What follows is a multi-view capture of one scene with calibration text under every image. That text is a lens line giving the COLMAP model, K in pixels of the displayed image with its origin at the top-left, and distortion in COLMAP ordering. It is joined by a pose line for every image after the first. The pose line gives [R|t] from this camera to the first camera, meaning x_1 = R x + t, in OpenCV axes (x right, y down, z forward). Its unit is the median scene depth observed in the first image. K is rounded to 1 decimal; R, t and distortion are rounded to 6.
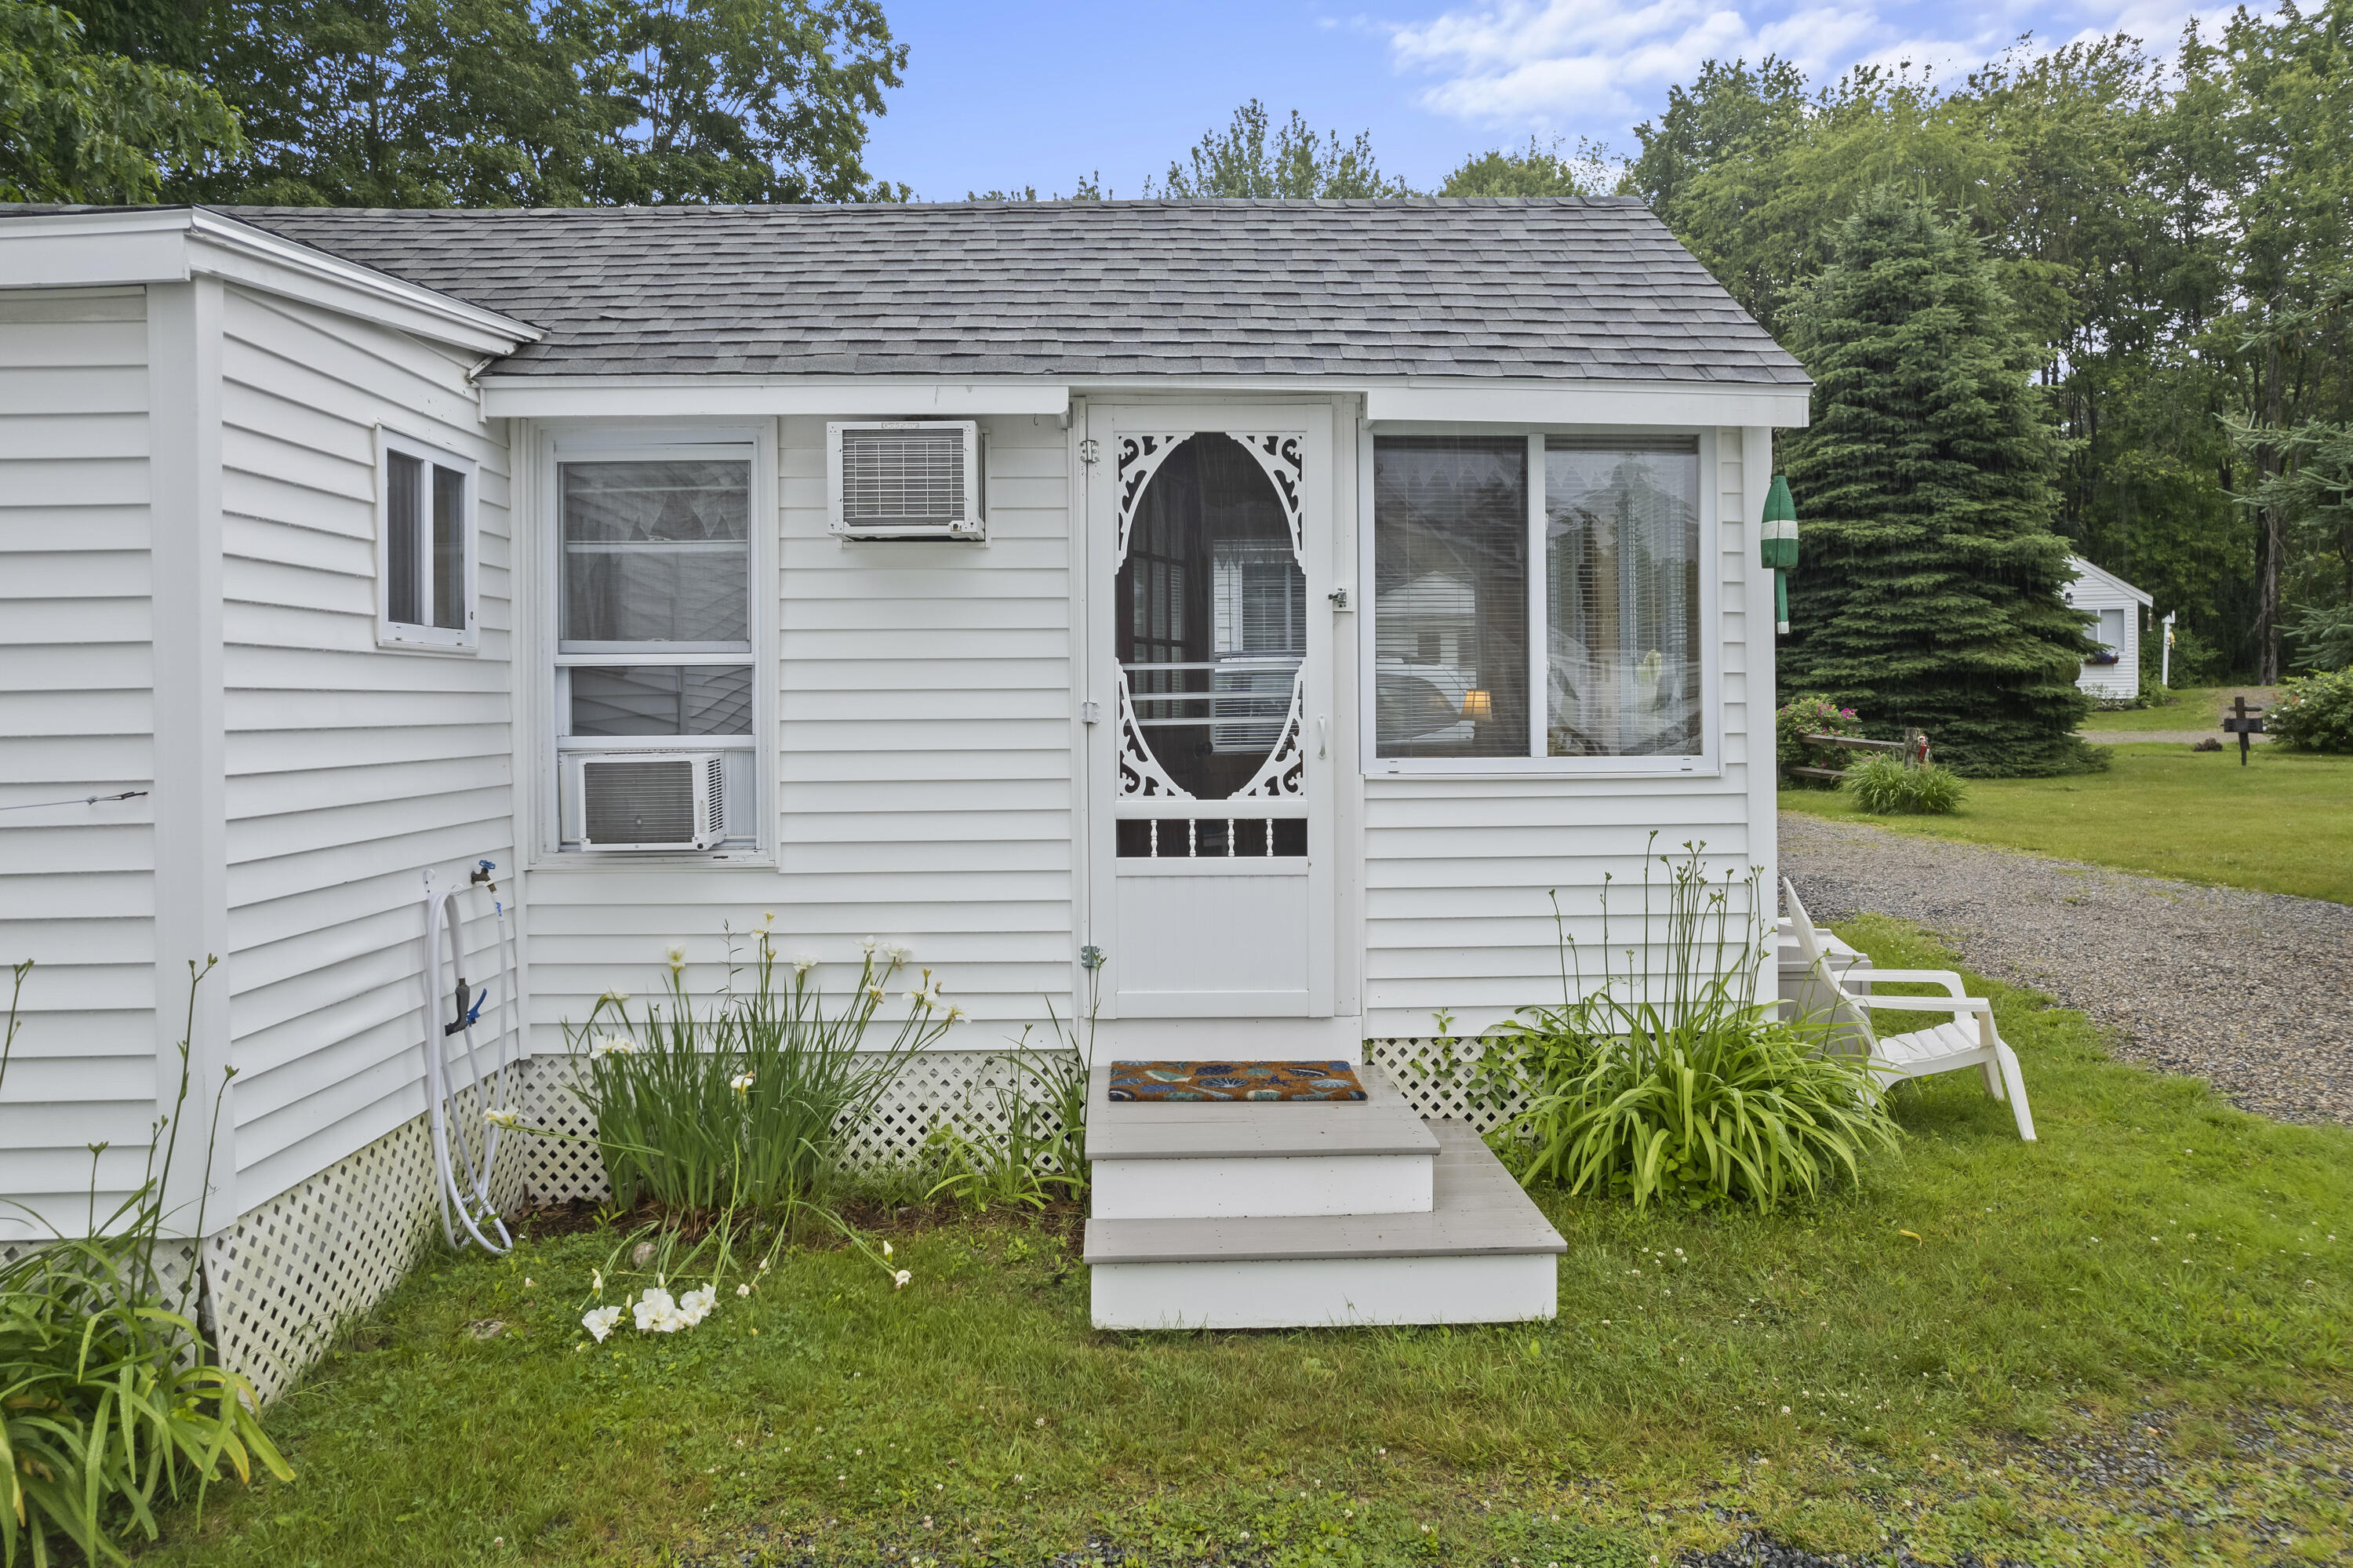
lens RADIAL K [[1567.4, 0, 1204.2], [0, 1567.4, 741.2], [0, 0, 1]] dist [-0.044065, 0.036547]
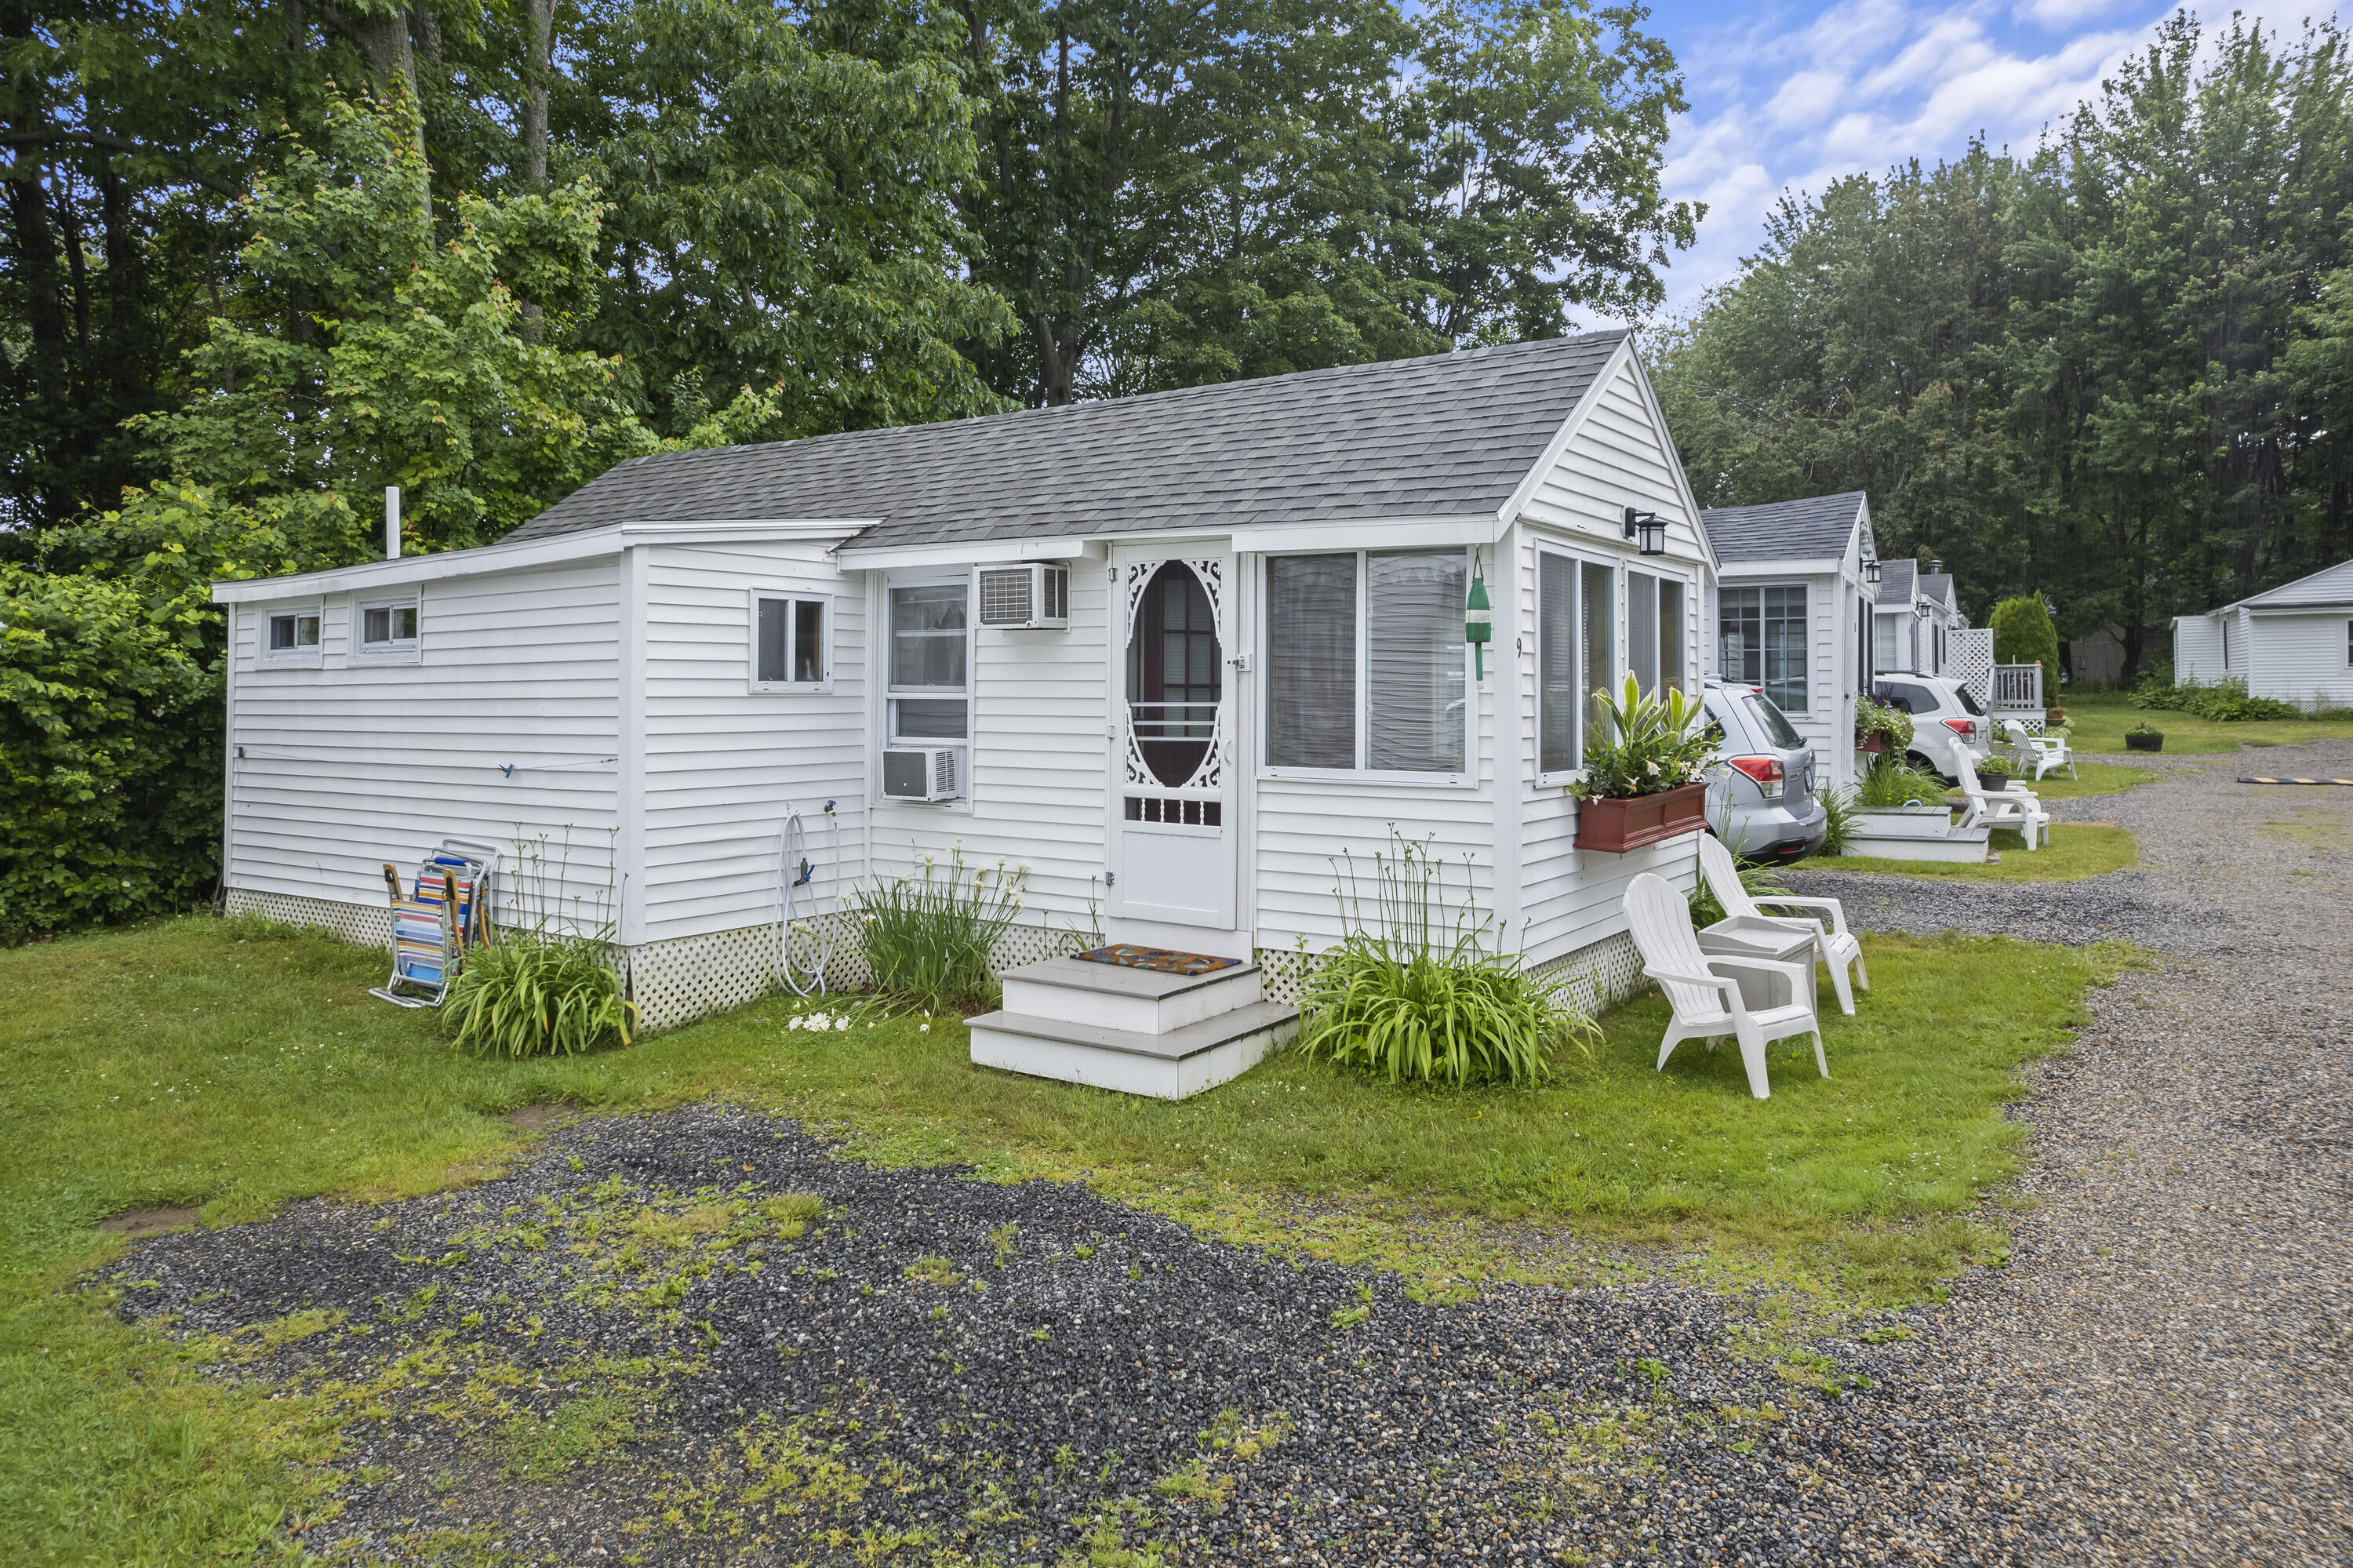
lens RADIAL K [[1567.4, 0, 1179.2], [0, 1567.4, 702.6], [0, 0, 1]] dist [-0.044065, 0.036547]
pose [[0.810603, 0.015599, -0.585388, 0.954493], [-0.023453, 0.999708, -0.005837, -0.040854], [0.585126, 0.018461, 0.810732, -0.305121]]
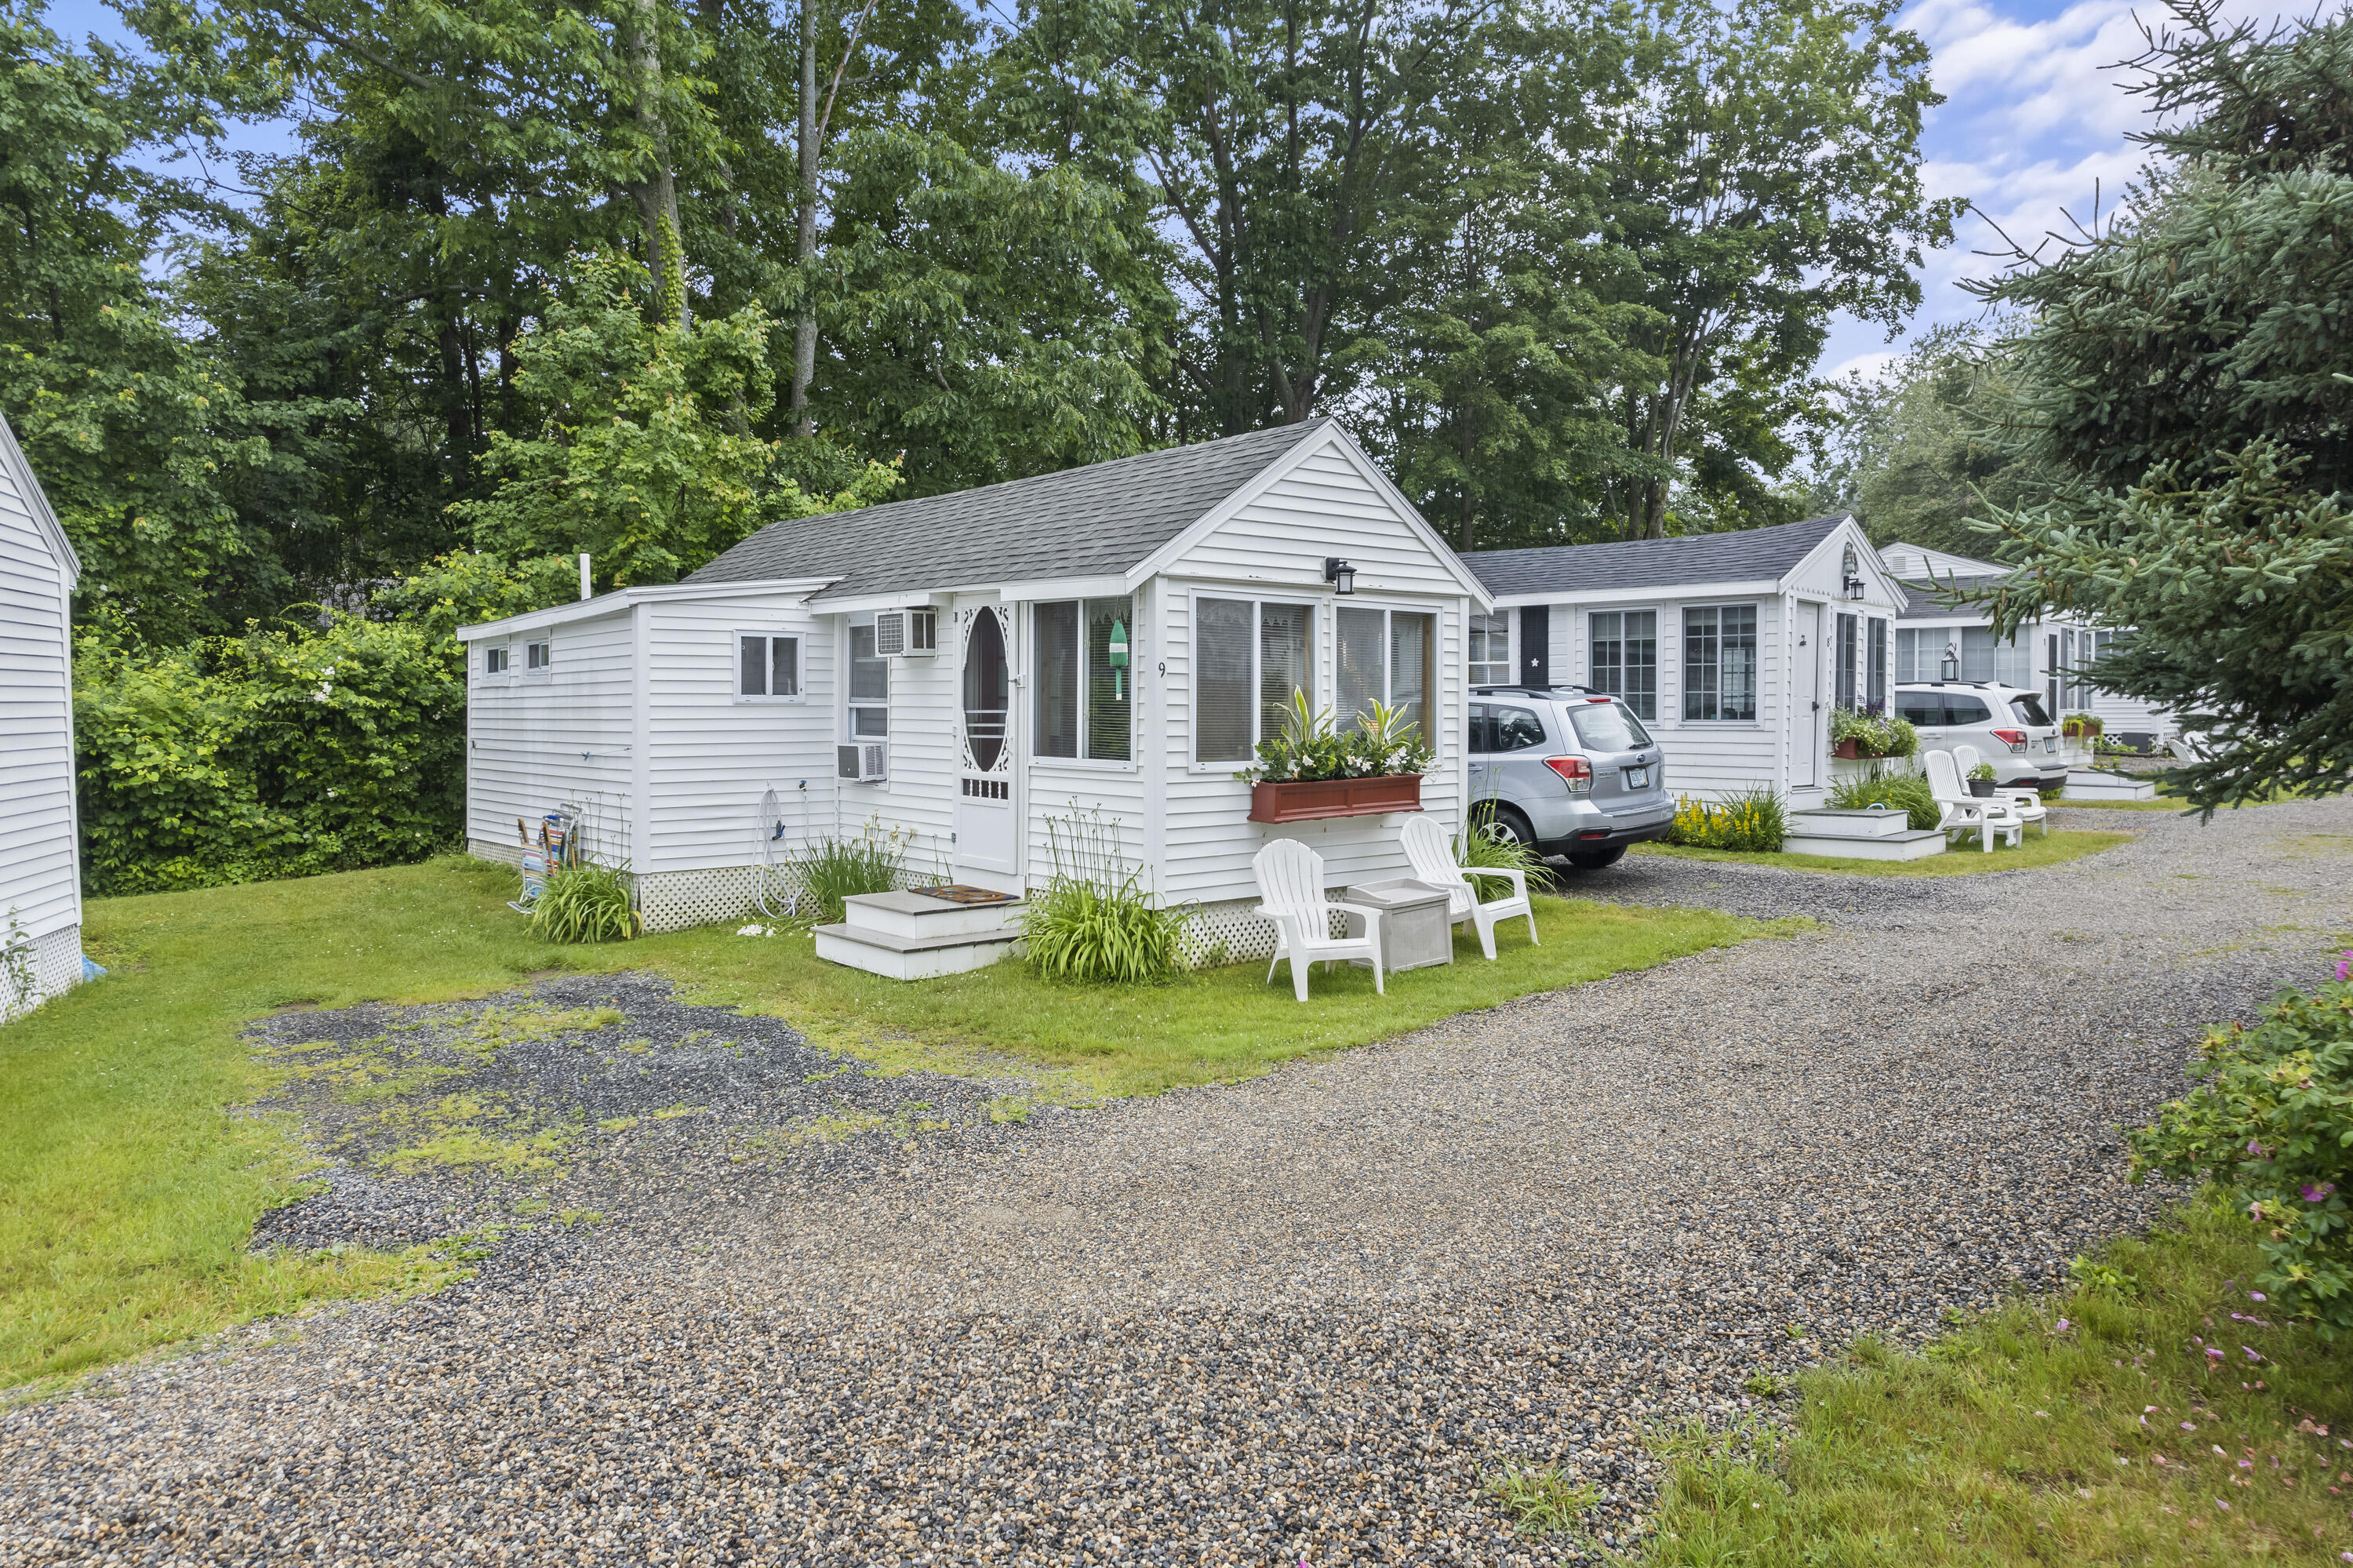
lens RADIAL K [[1567.4, 0, 1193.9], [0, 1567.4, 773.8], [0, 0, 1]] dist [-0.044065, 0.036547]
pose [[0.629105, 0.047454, -0.775870, 1.920465], [-0.026306, 0.998863, 0.039763, -0.055923], [0.776875, -0.004605, 0.629638, -0.170495]]
